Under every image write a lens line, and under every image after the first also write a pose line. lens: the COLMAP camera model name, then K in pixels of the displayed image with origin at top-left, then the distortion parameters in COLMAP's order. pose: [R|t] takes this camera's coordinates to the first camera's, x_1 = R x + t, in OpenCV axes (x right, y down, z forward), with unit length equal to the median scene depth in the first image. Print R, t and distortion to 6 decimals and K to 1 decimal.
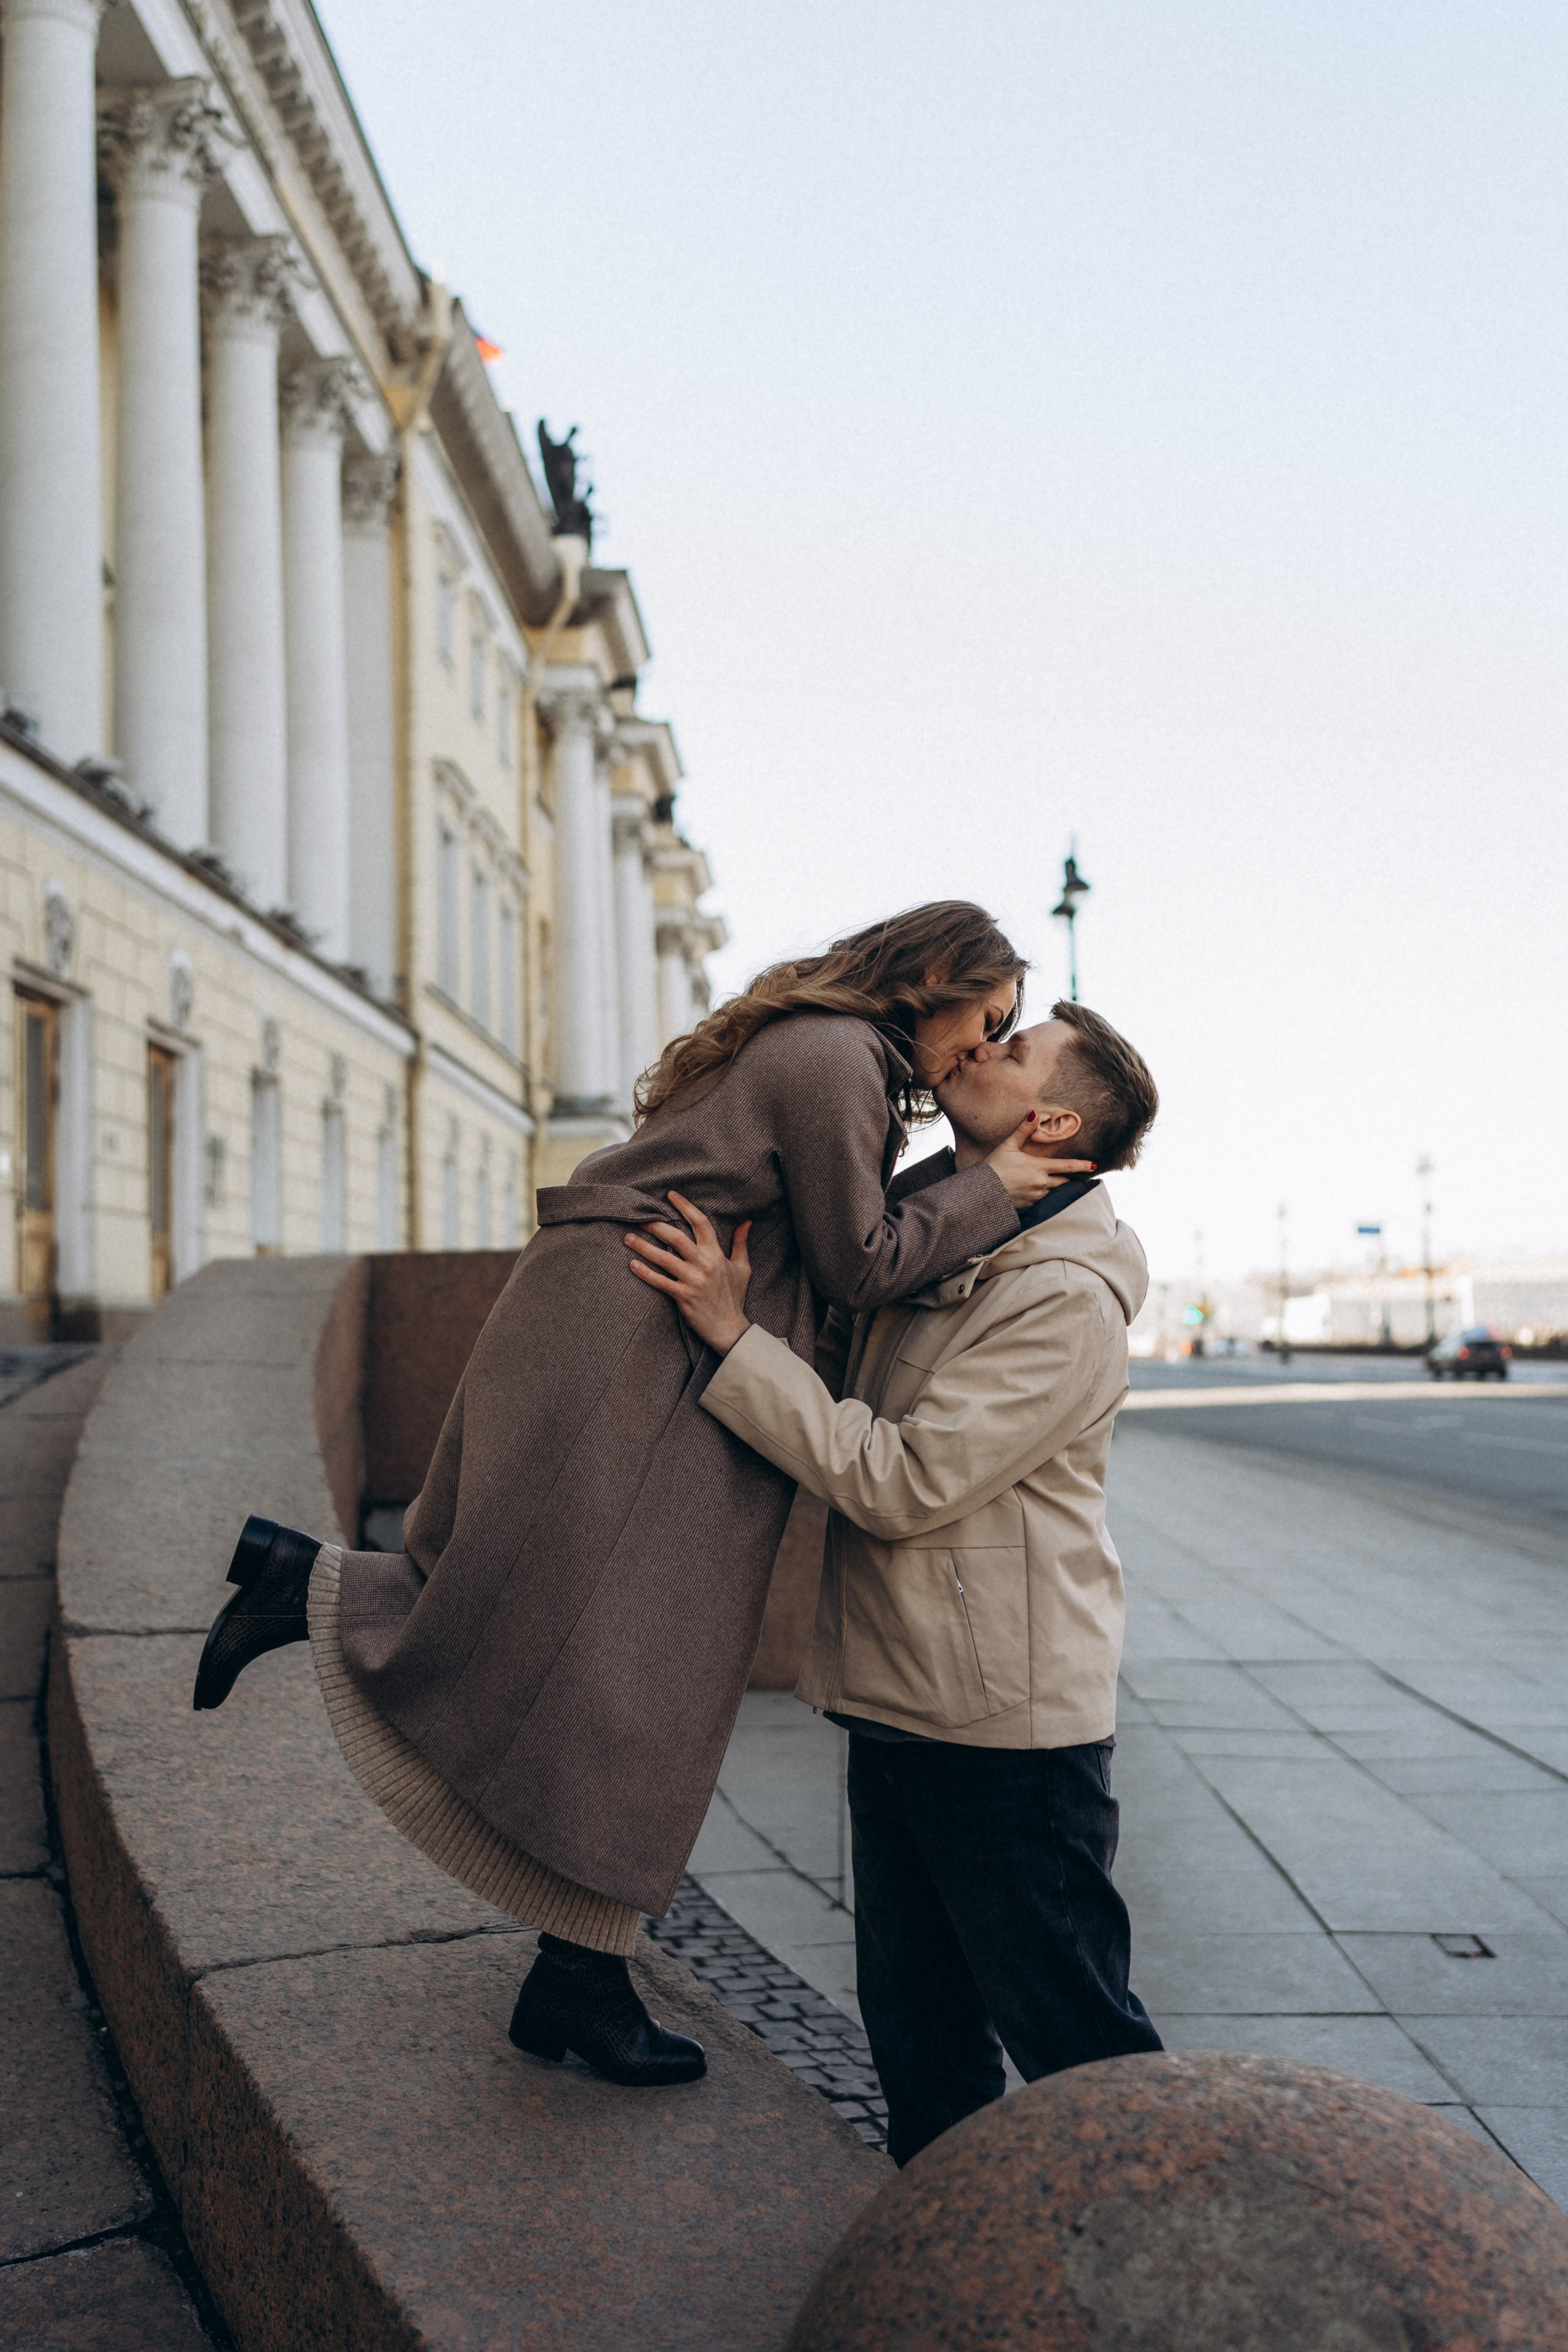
lens RADIAL K [[2232.5, 0, 784.0], [0, 2232.5, 1176.0], [0, 0, 1]] dist [0.008044, -0.005142]
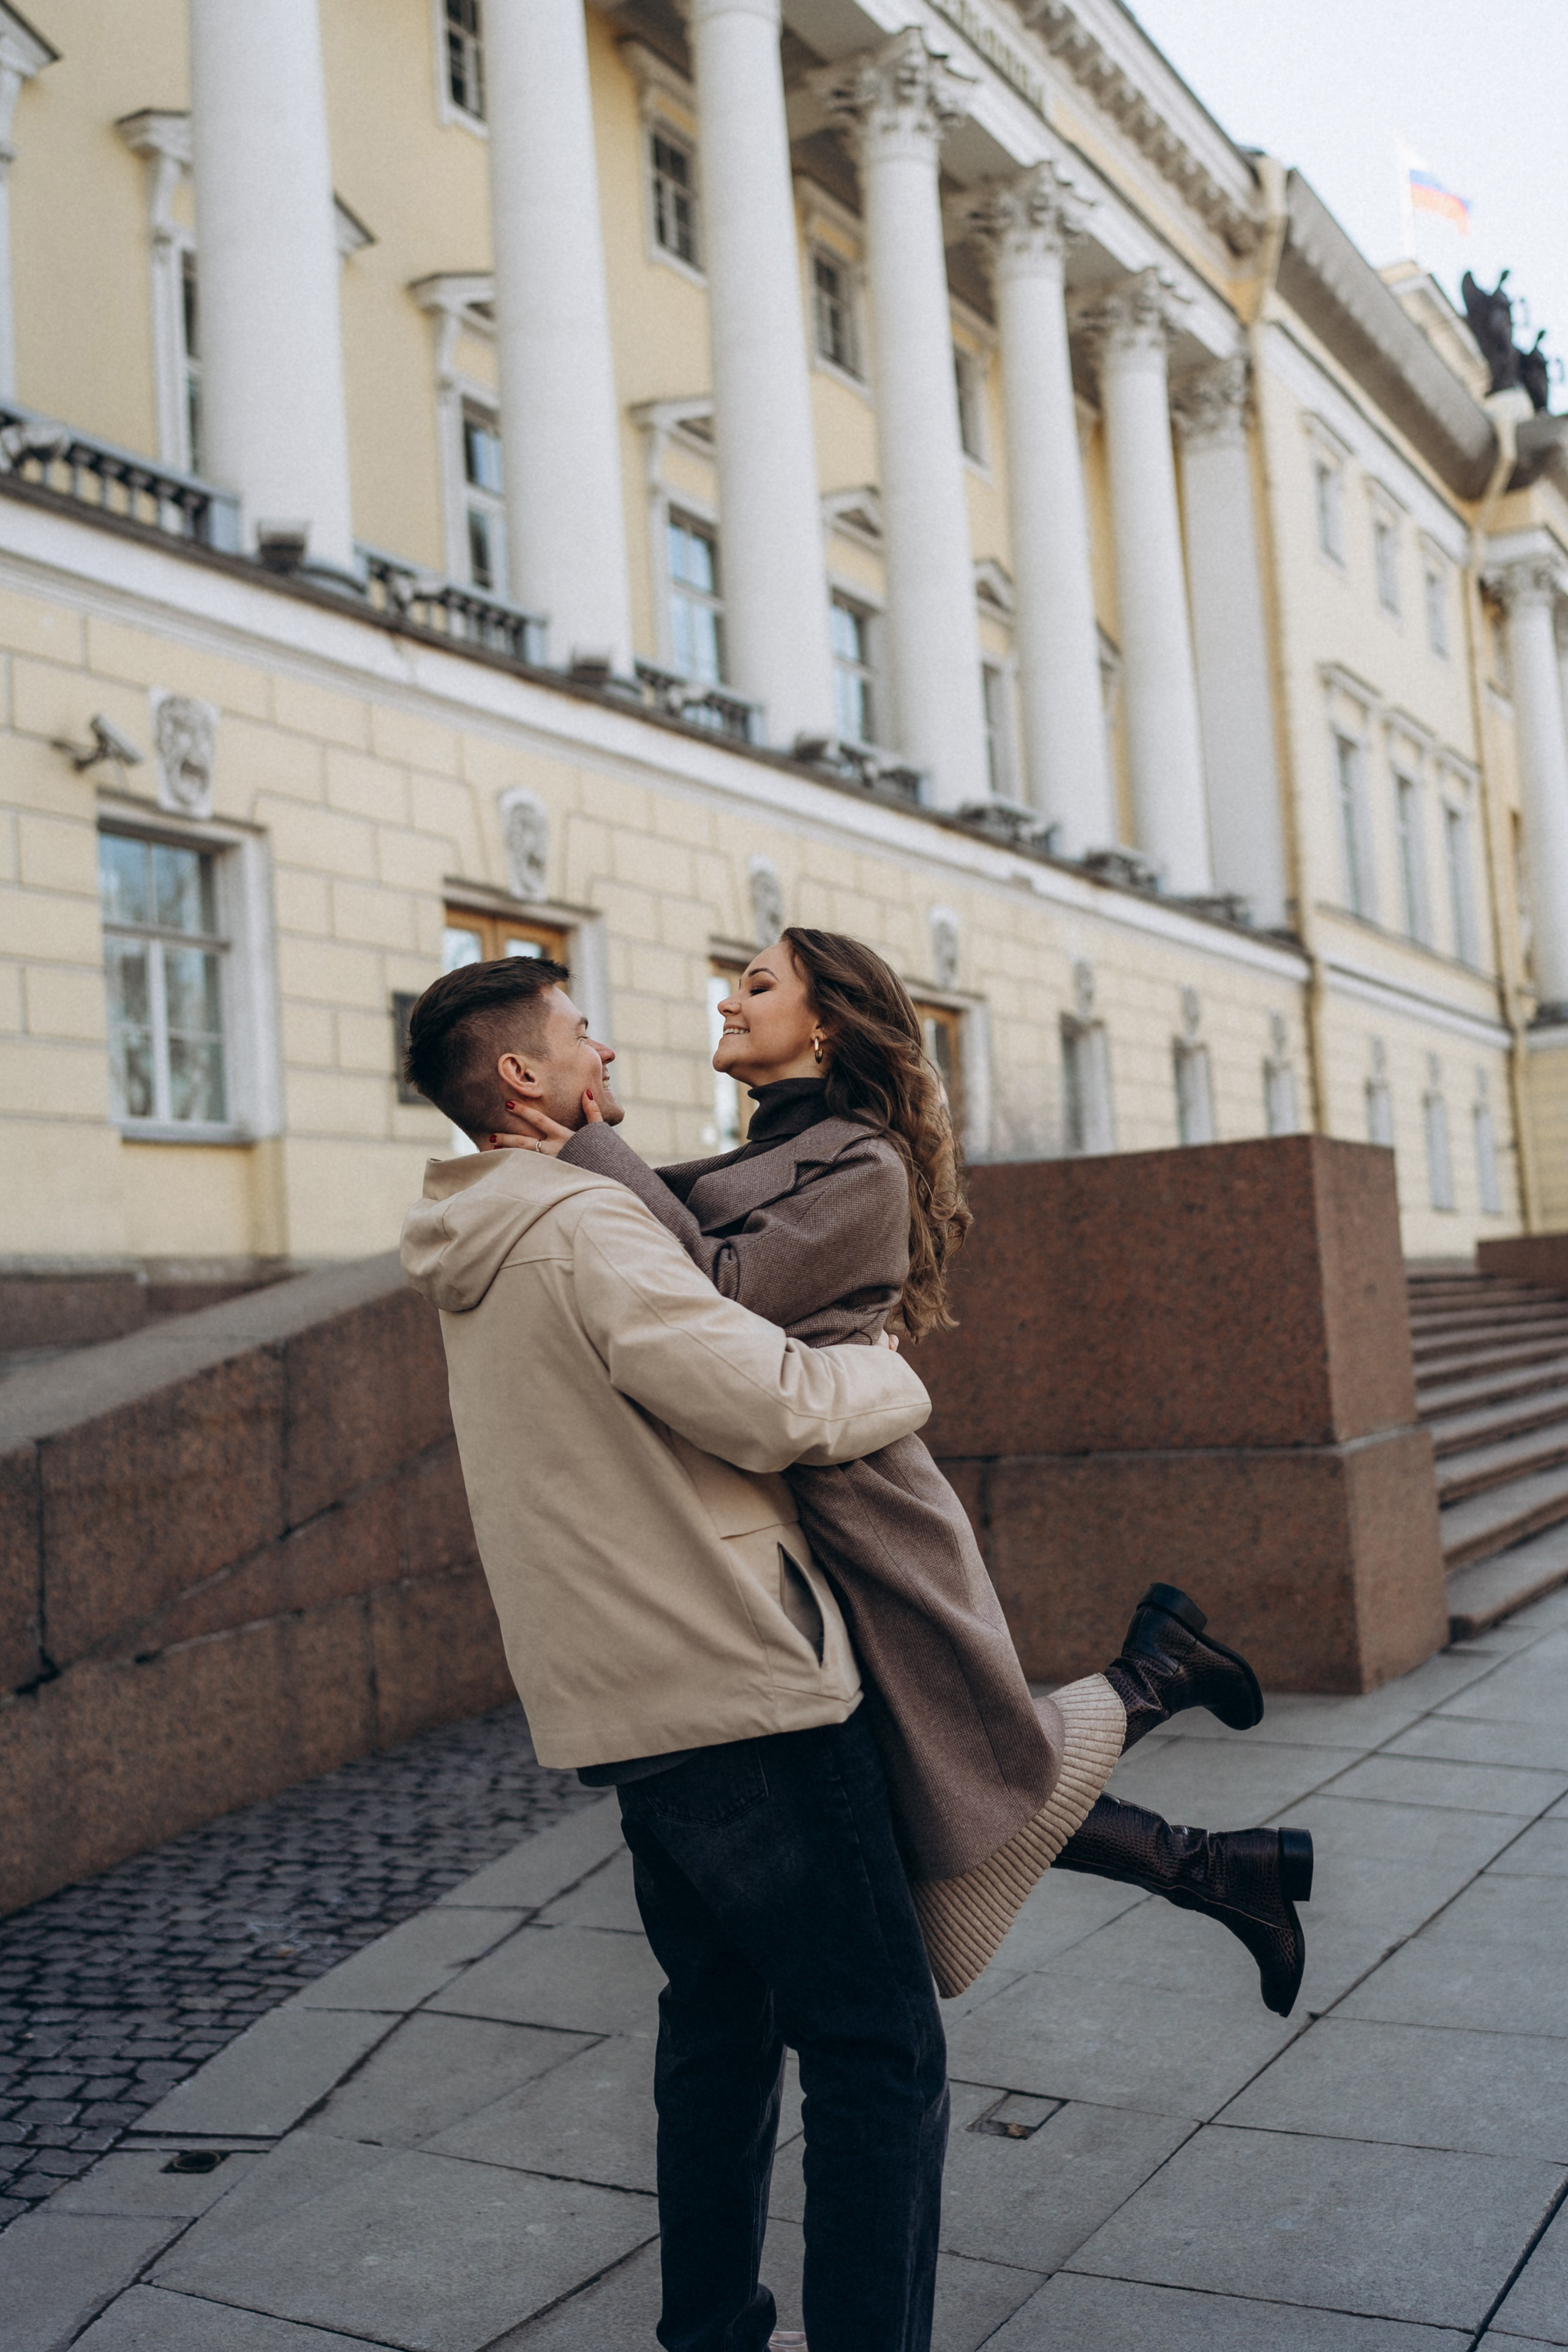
lens RADIAL K [[2232.5, 0, 784.0], [0, 2232.5, 1176.0], [0, 0, 1]] dist [0.008044, -0.005142]
pose [[0.866353, -0.074054, -0.493912, 0.095582], [0.086507, 0.996248, 0.002367, 0.006827], [0.491884, -0.044777, 0.869509, 0.057587]]
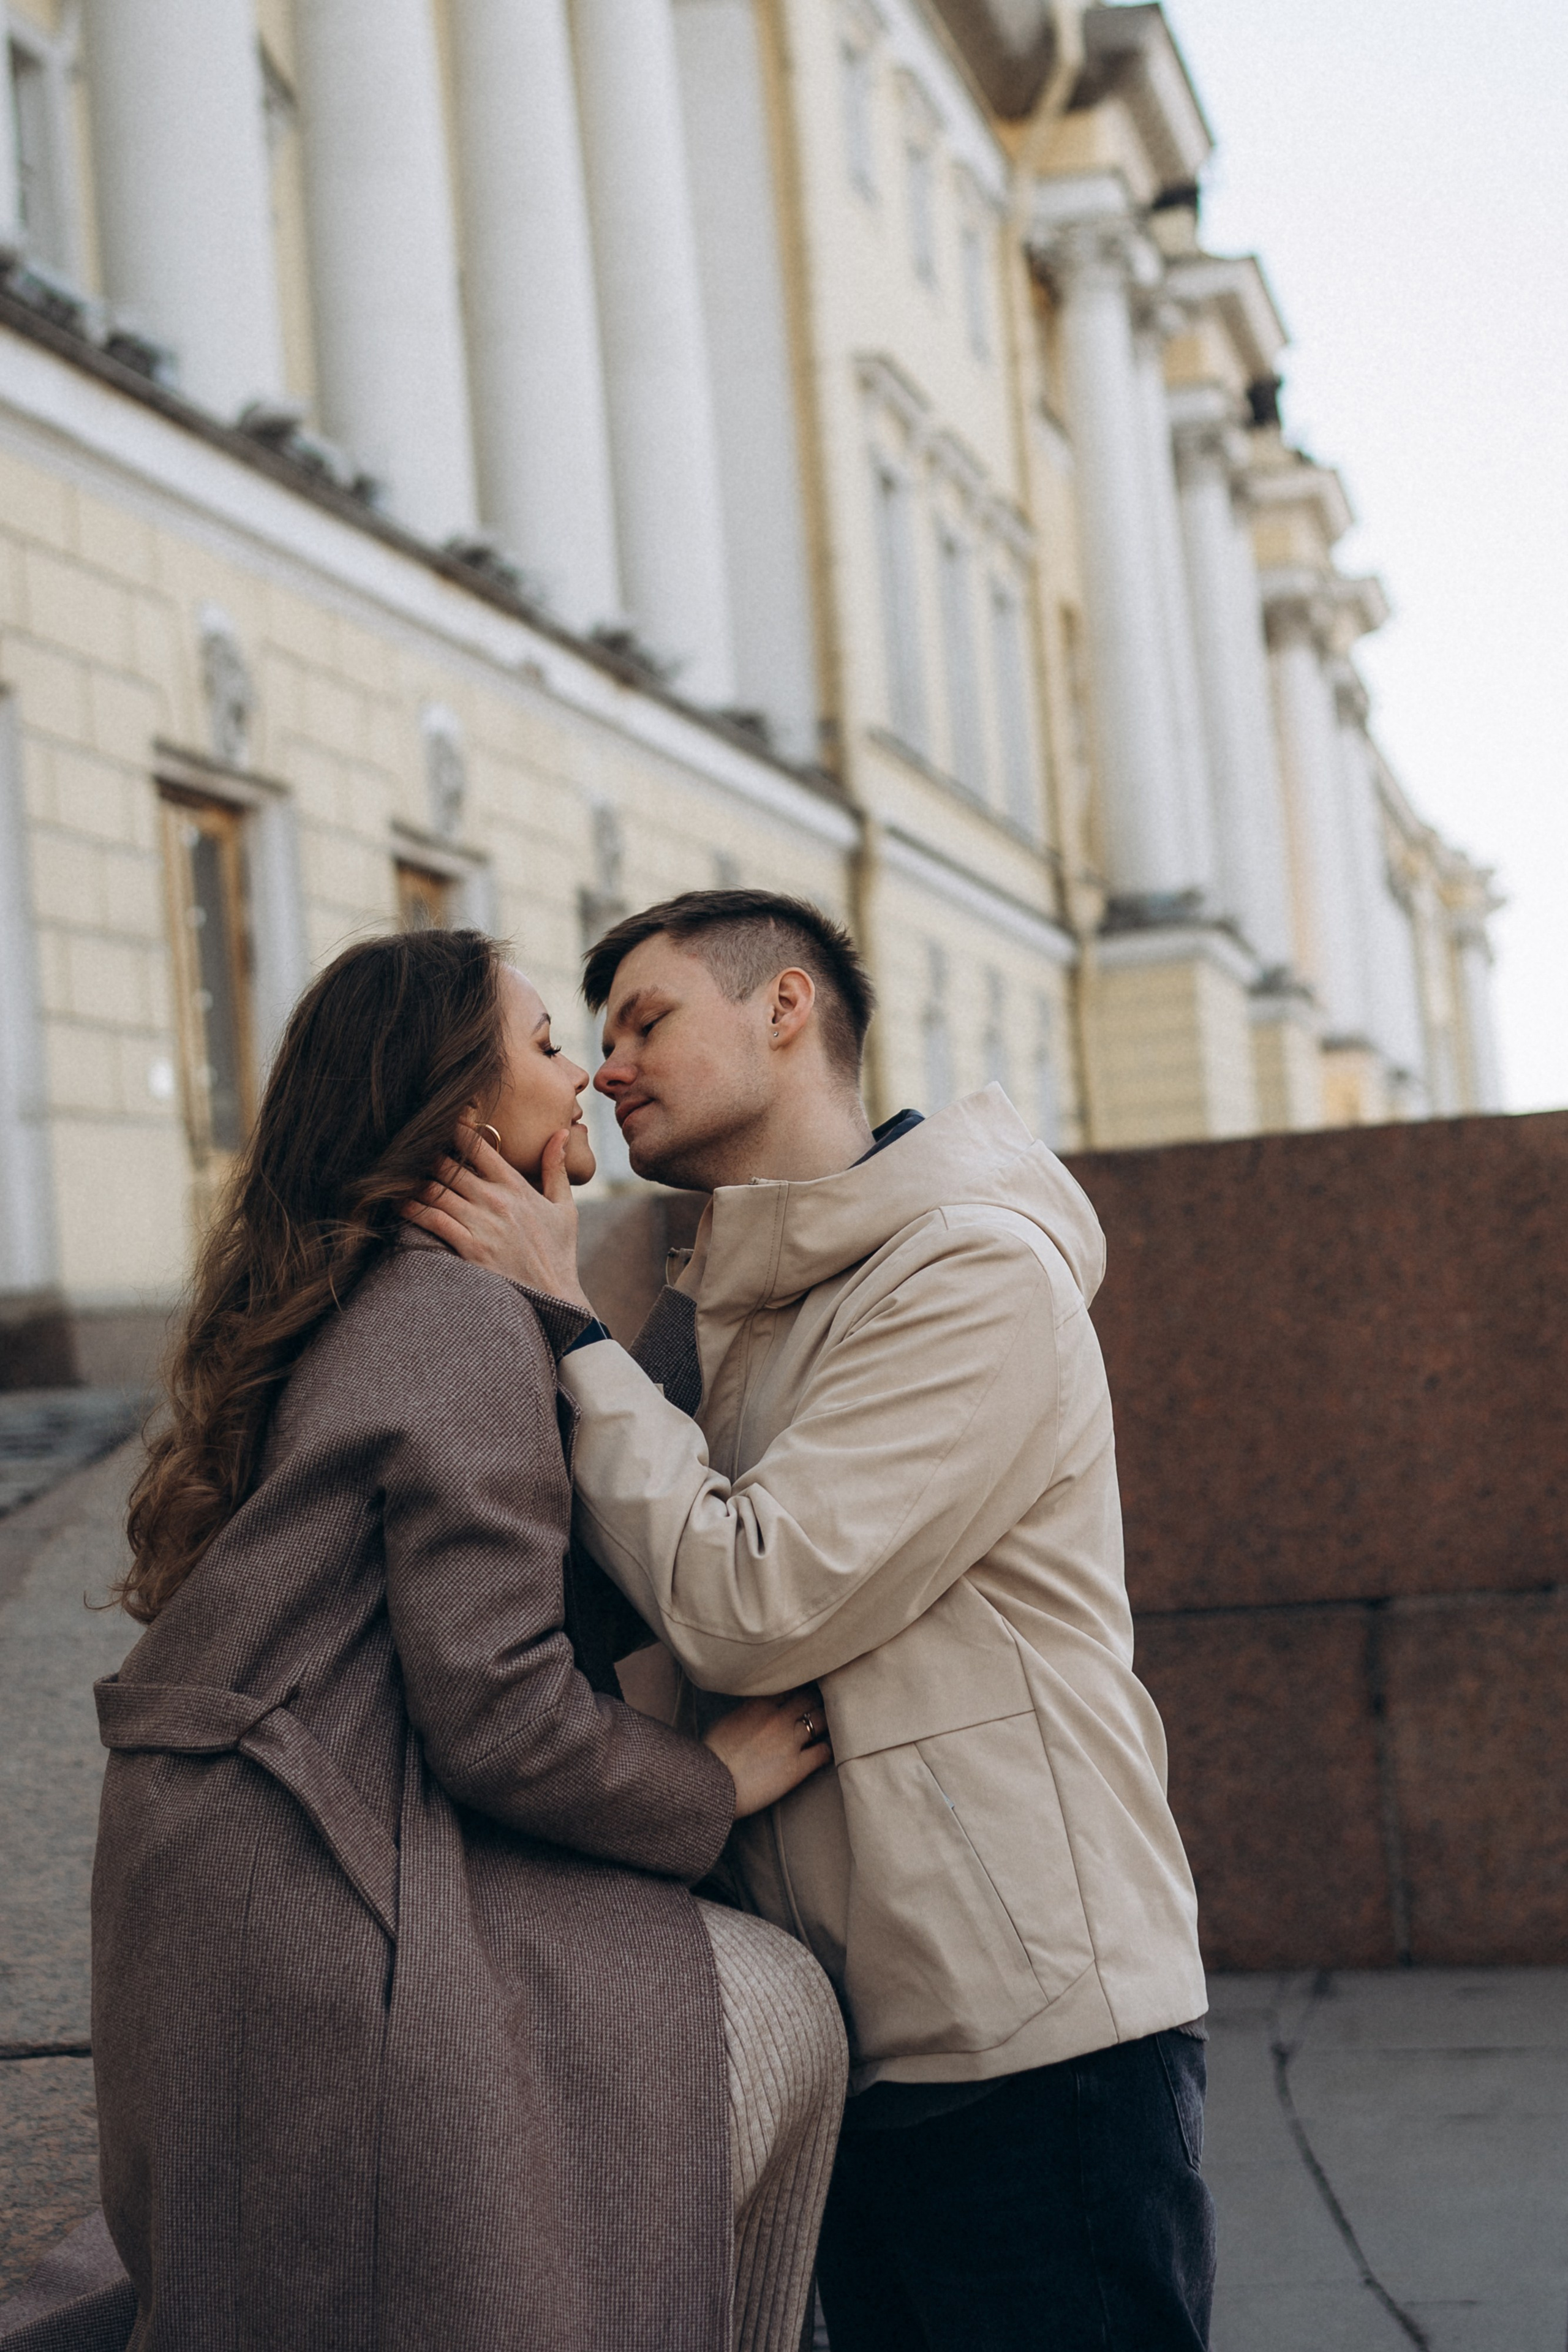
lens RADIAL K [[3598.6, 0, 742.9], [0, 3598.6, 1144.7], [0, 0, 1]] dist [-0.009287, 0.057179]
pose [[0.973846, -0.072287, -0.215404, 0.006978], [0.078948, 0.996625, 0.022473, 0.001290], [0.213053, -0.038891, 0.976266, 0.038981]]
